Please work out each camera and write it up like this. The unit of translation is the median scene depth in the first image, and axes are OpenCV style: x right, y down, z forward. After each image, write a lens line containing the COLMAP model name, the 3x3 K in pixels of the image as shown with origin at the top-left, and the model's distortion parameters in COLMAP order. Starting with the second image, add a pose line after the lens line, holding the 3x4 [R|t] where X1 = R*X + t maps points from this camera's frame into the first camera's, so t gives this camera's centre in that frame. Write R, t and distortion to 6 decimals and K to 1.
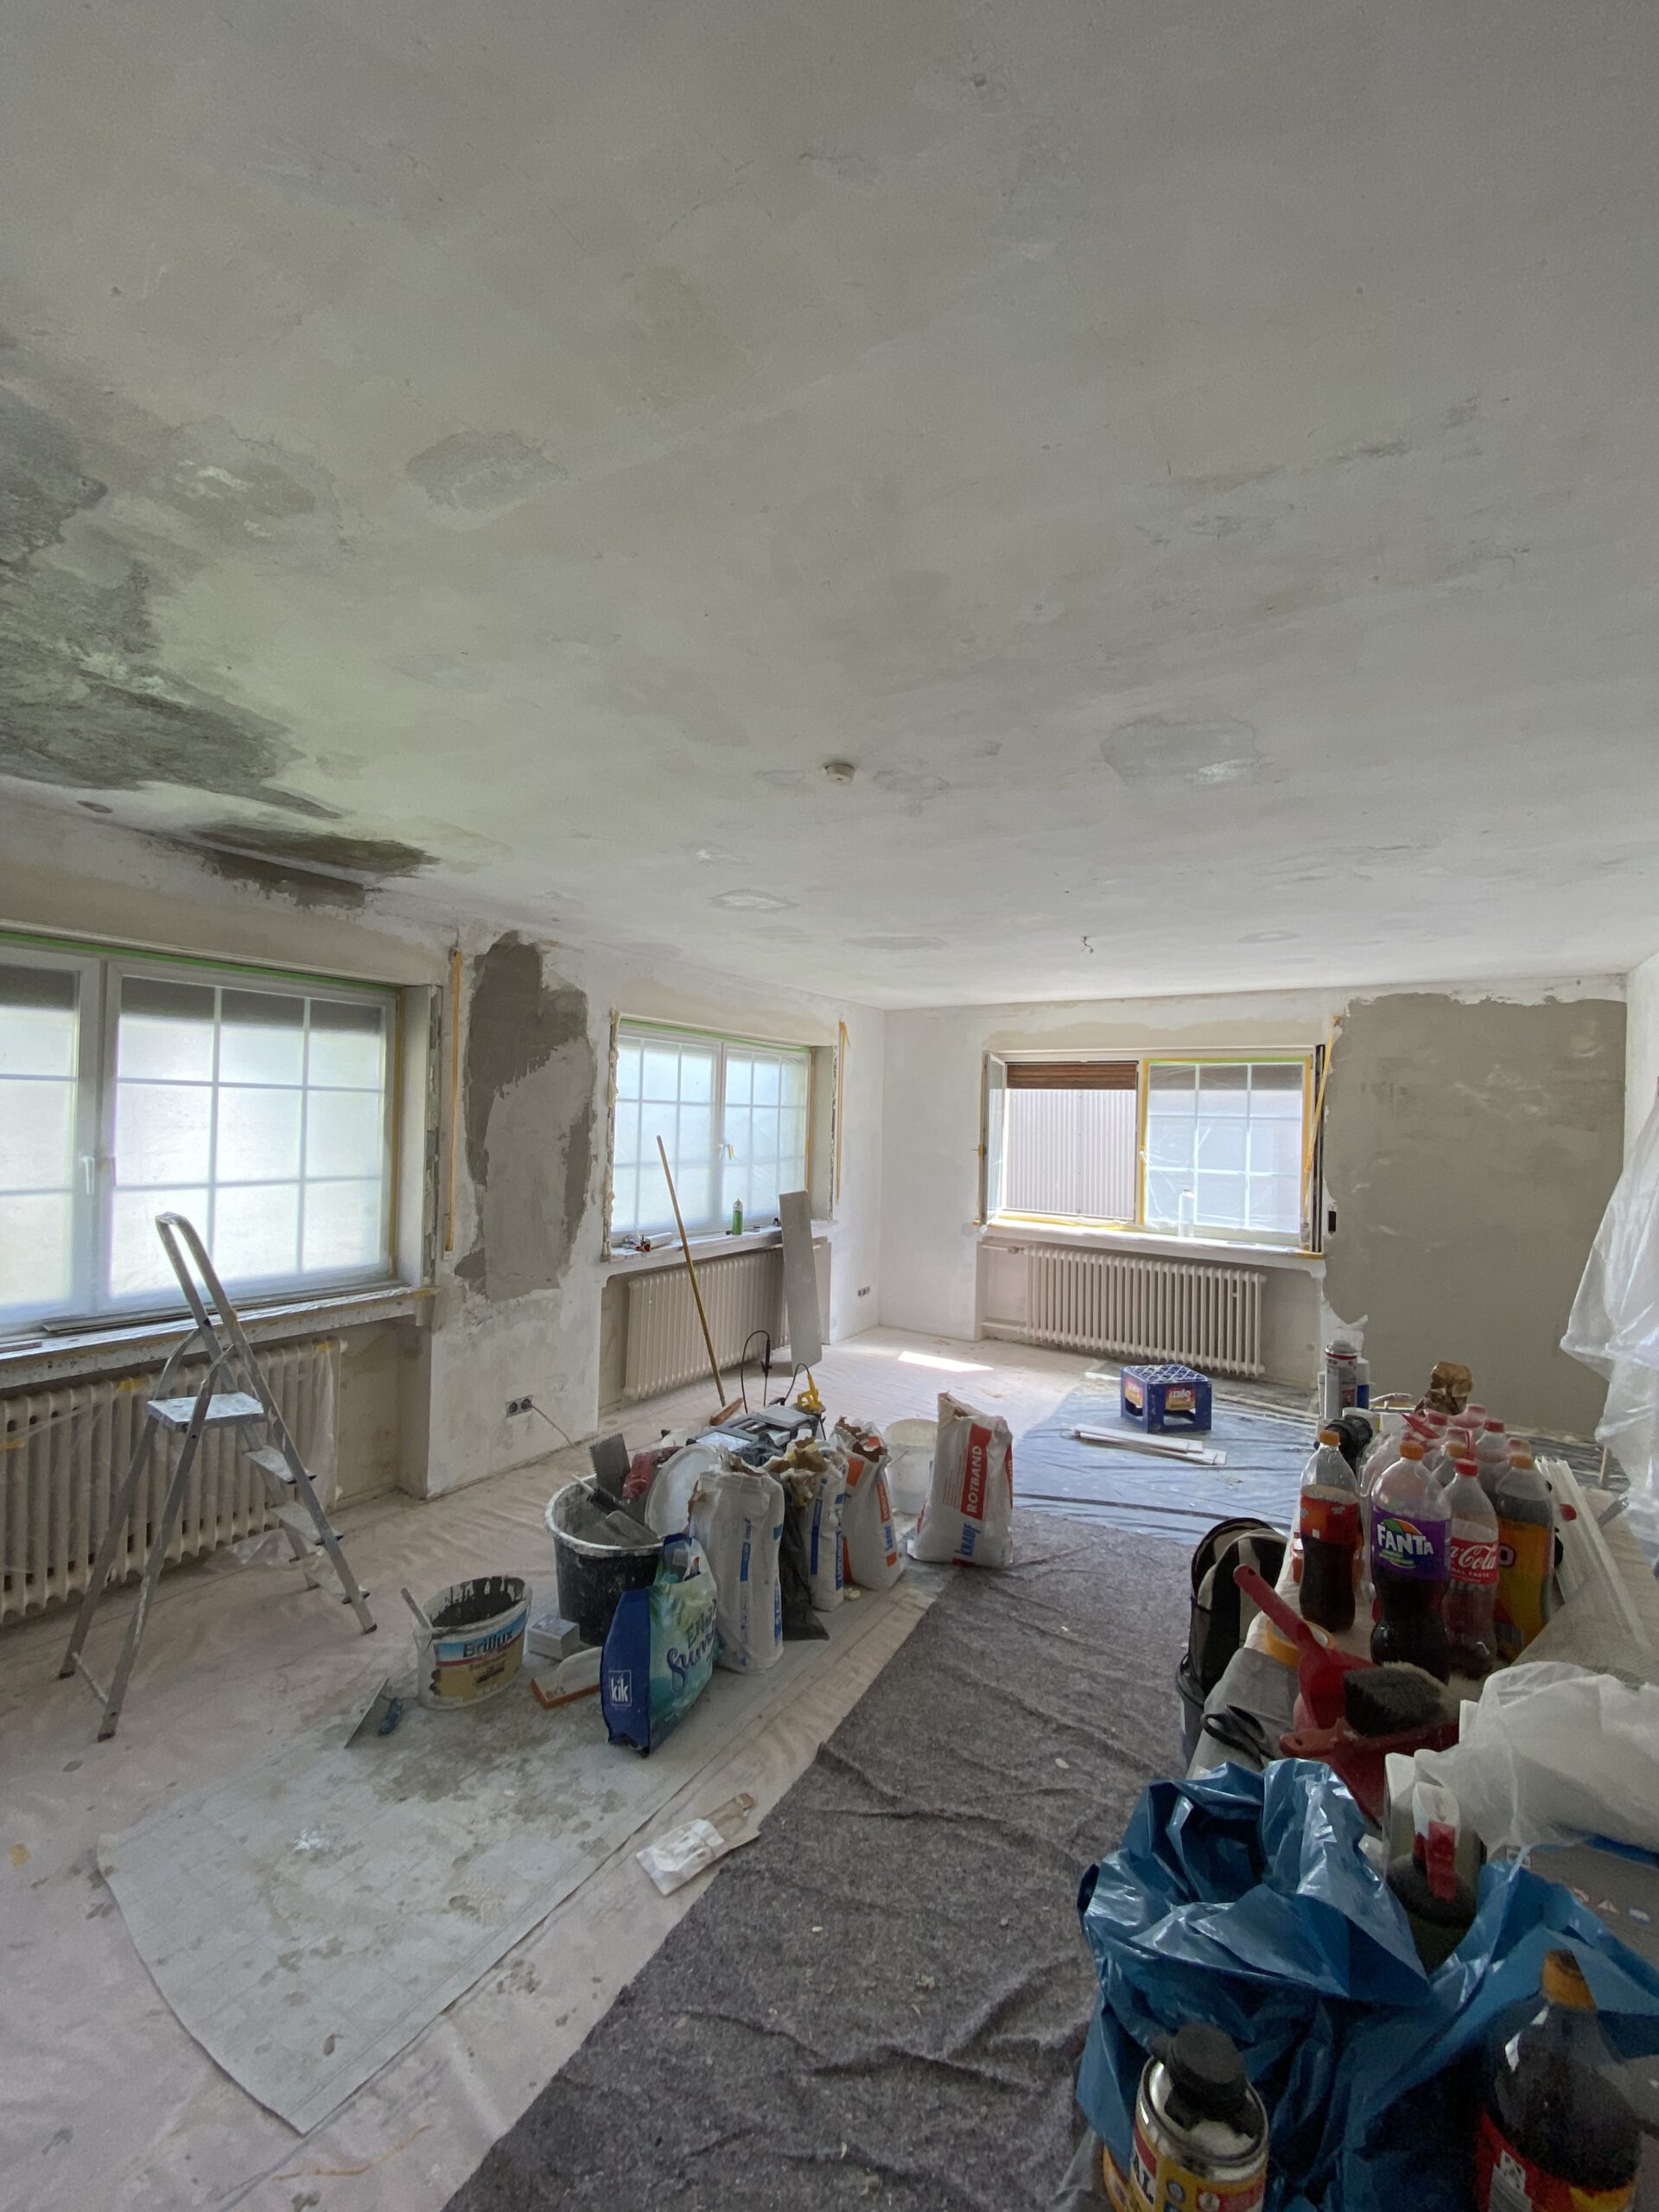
lens RADIAL K [[893.1, 0, 830.1], [0, 893.1, 1112.2], [0, 0, 1]] dist [0.002662, -0.000122]
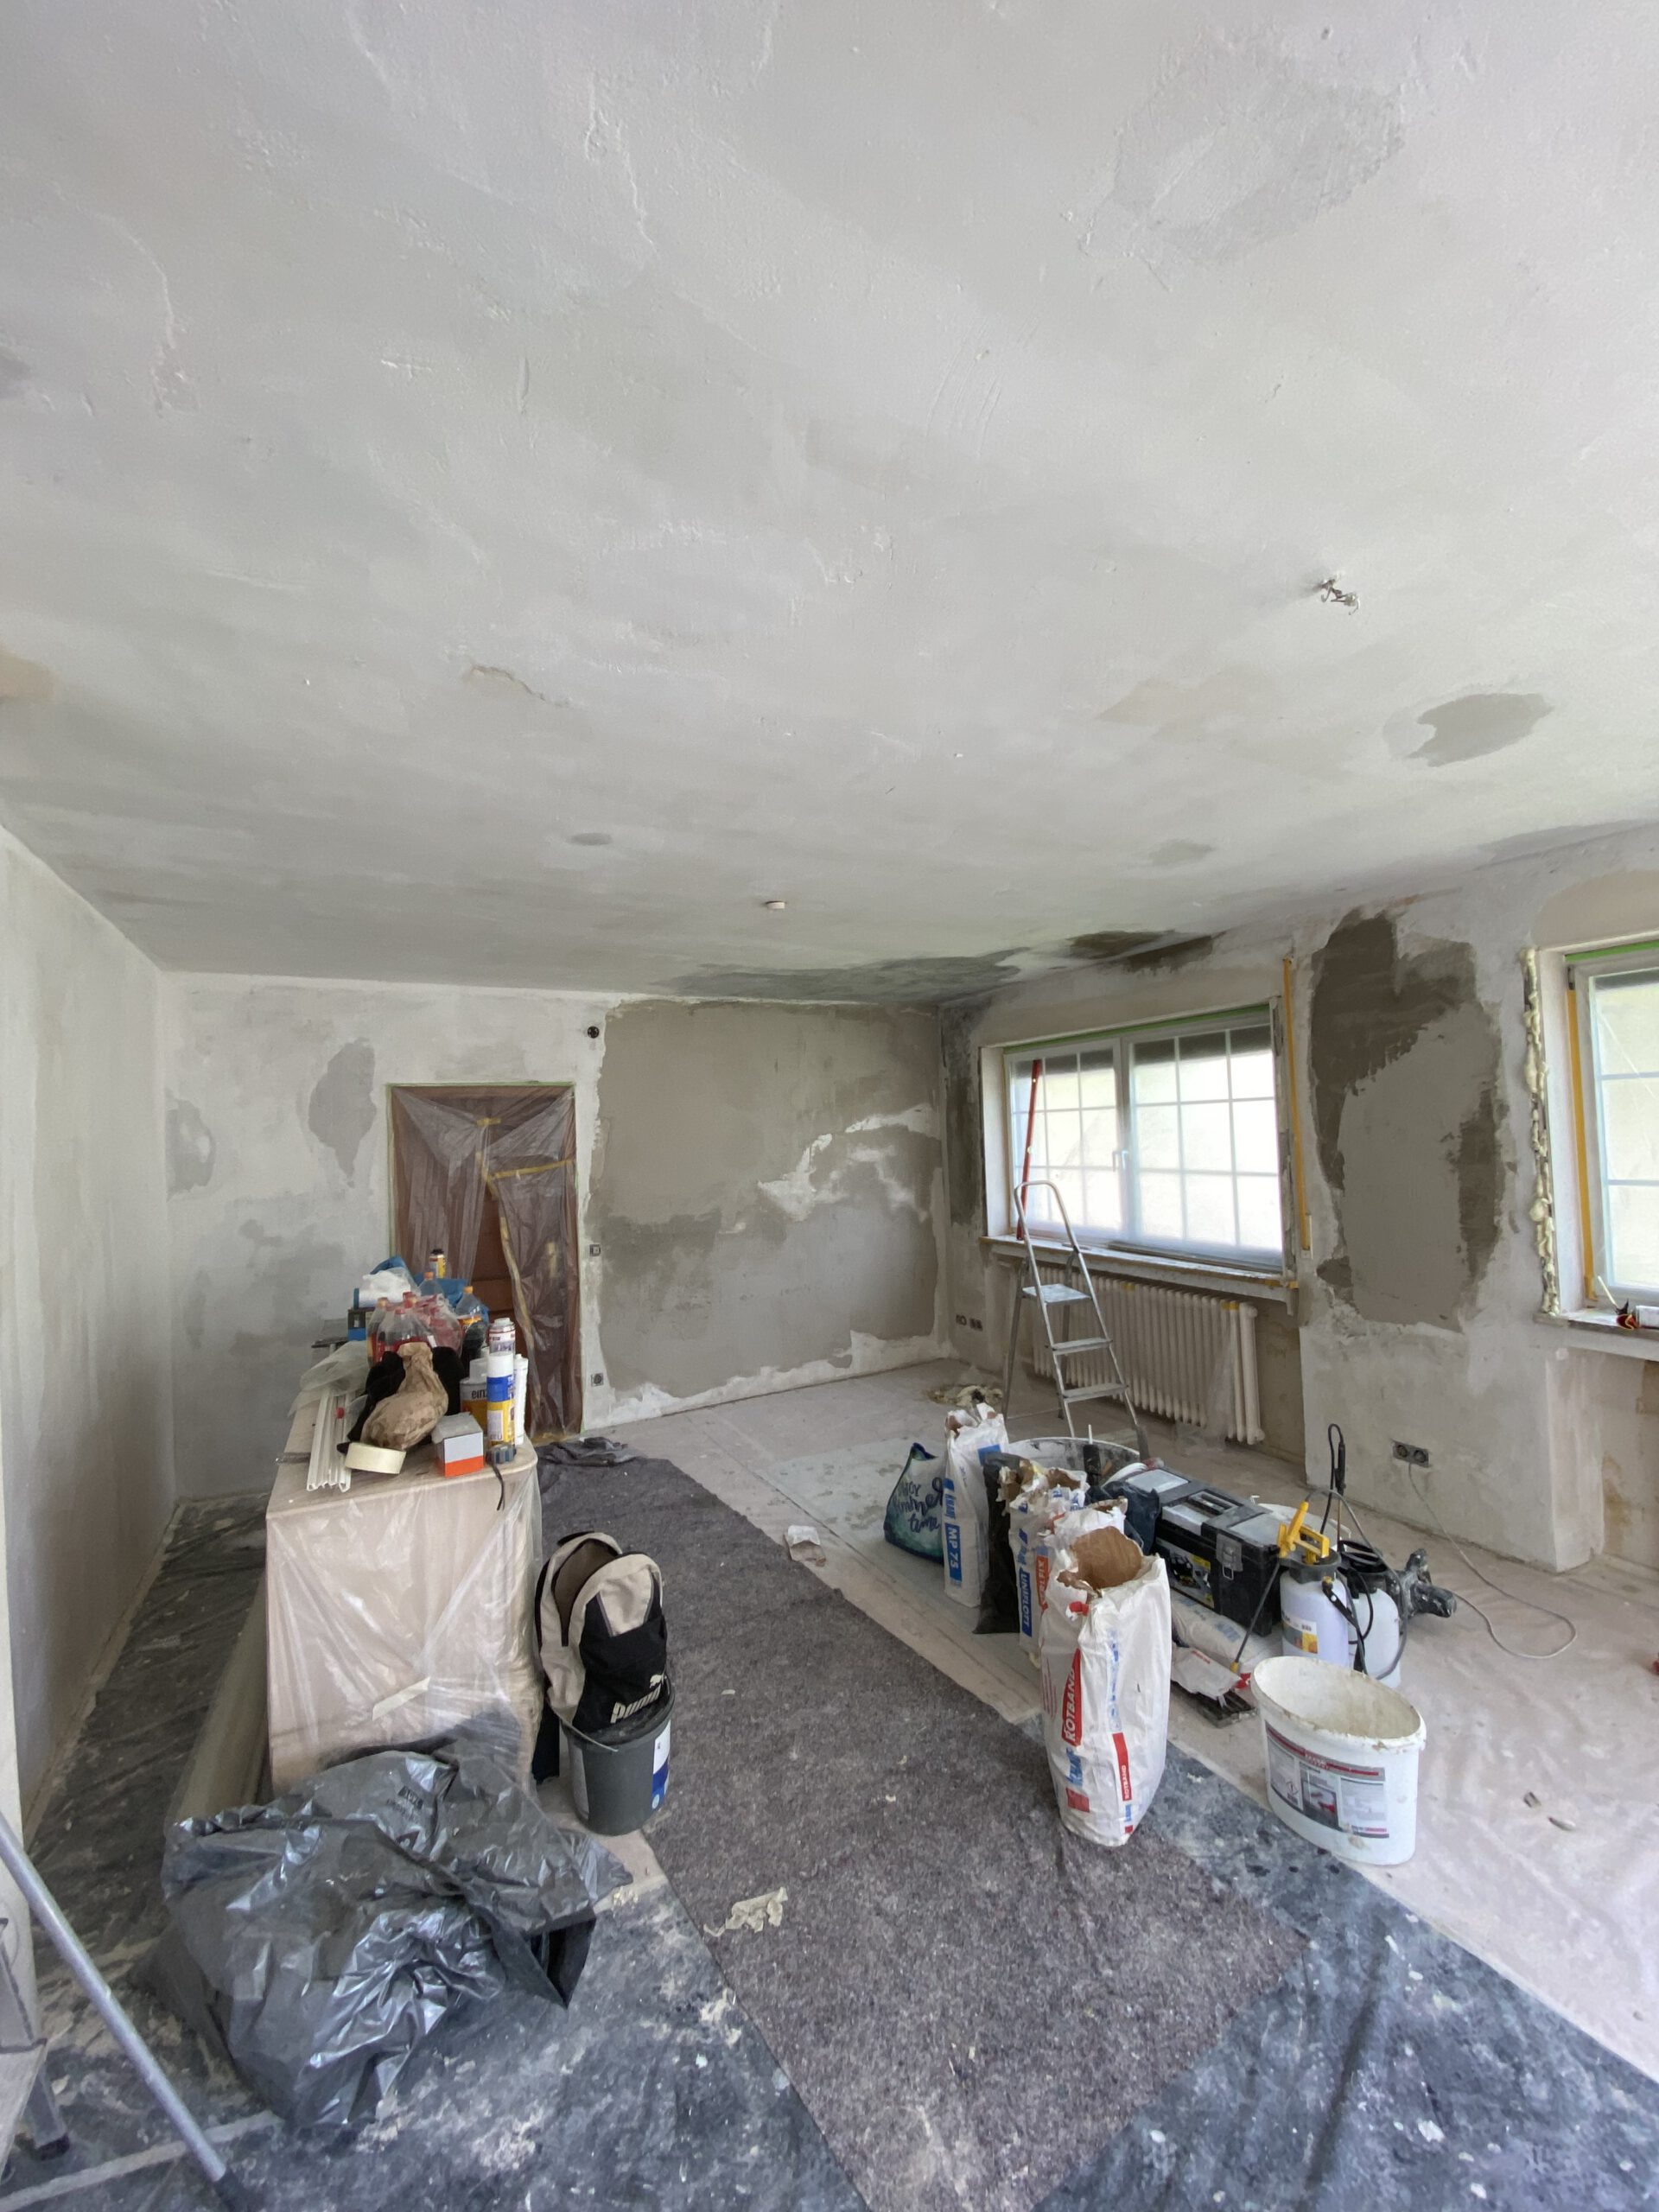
lens RADIAL K [[893.1, 0, 821.7], [0, 893.1, 1099.0], [0, 0, 1]] dist [0.002662, -0.000122]
pose [[-0.507553, -0.025297, -0.861249, 0.712202], [0.043286, 0.997558, -0.054810, 0.014101], [0.860533, -0.065099, -0.505219, 1.011546]]
